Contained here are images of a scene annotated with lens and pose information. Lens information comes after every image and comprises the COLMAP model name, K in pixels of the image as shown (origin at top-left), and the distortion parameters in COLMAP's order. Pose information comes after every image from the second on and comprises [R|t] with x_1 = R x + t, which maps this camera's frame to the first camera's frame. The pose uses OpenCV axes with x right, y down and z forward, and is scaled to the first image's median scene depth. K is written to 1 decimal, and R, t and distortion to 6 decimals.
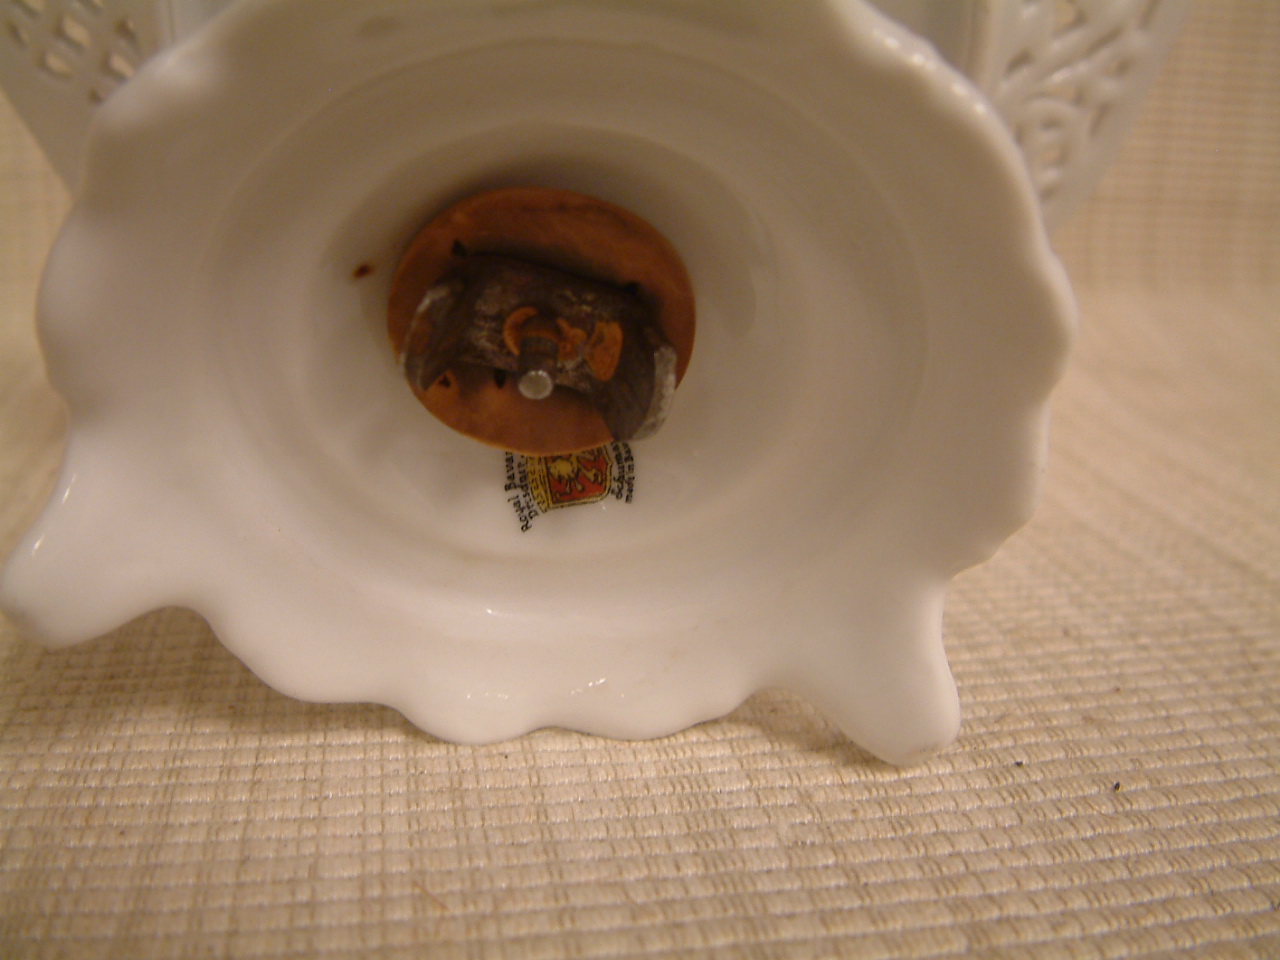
lens RADIAL K [[1348.6, 0, 634.2], [0, 1348.6, 489.7], [0, 0, 1]] dist [-0.219316, 0.131279]
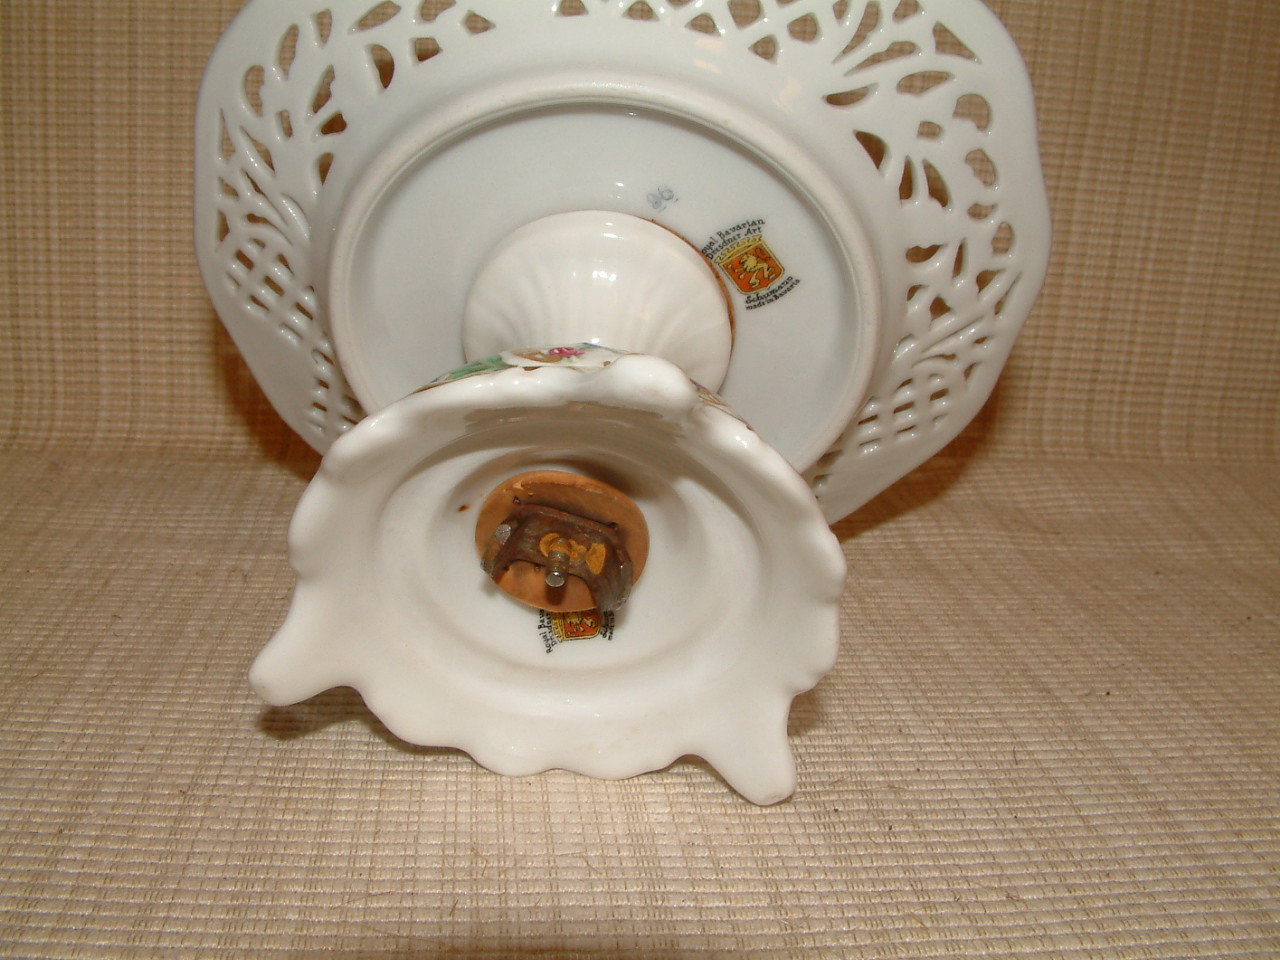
lens RADIAL K [[1348.6, 0, 634.2], [0, 1348.6, 489.7], [0, 0, 1]] dist [-0.219316, 0.131279]
pose [[0.996994, 0.054472, -0.055103, 0.117267], [-0.056633, 0.997654, -0.038449, -0.124683], [0.052880, 0.041454, 0.997740, -0.751605]]
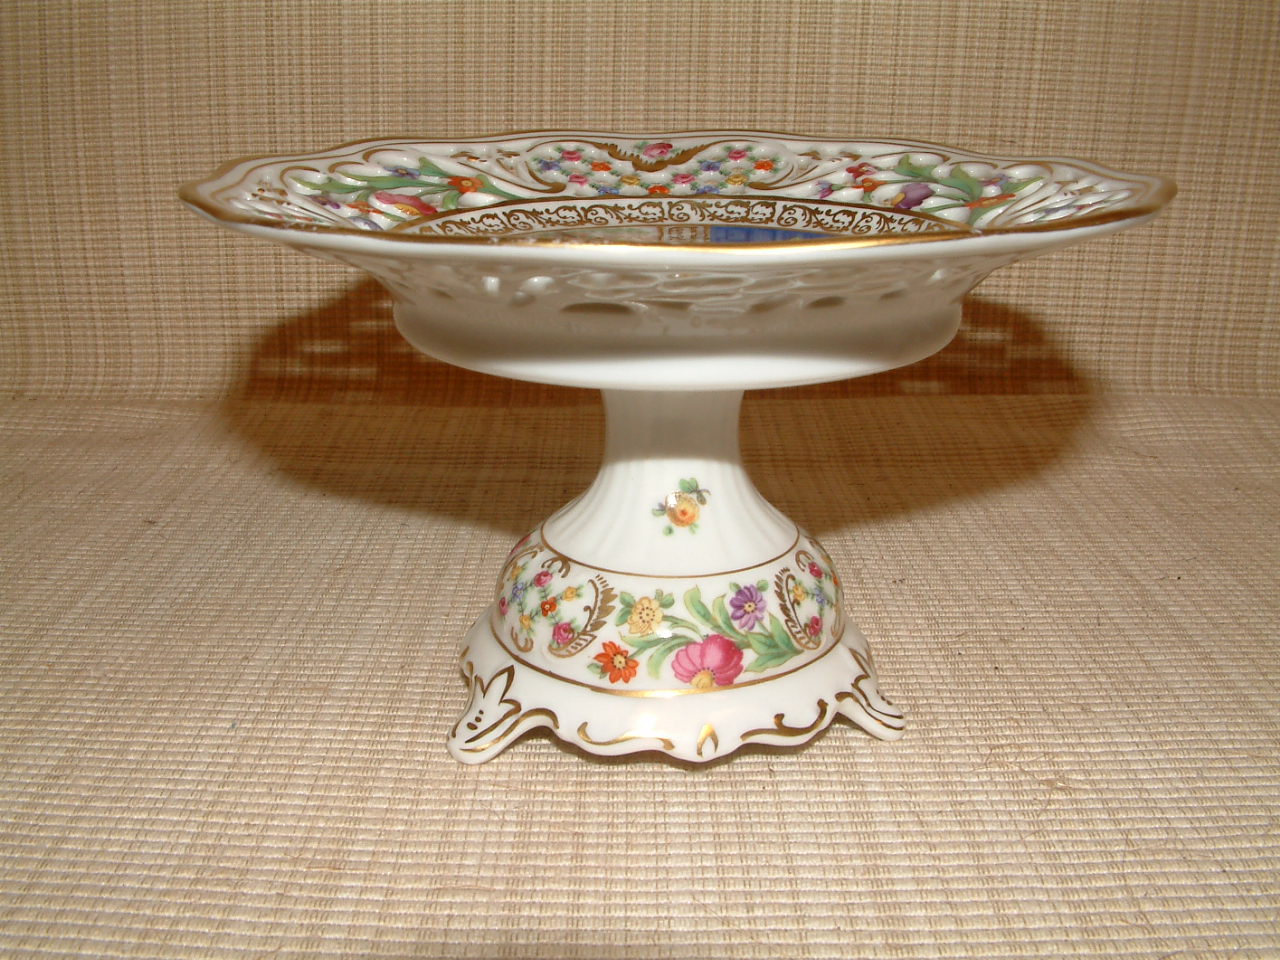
lens RADIAL K [[1348.6, 0, 634.2], [0, 1348.6, 489.7], [0, 0, 1]] dist [-0.219316, 0.131279]
pose [[0.985179, 0.046410, -0.165131, 0.113793], [-0.046019, 0.998921, 0.006194, -0.064520], [0.165241, 0.001497, 0.986252, -1.436654]]
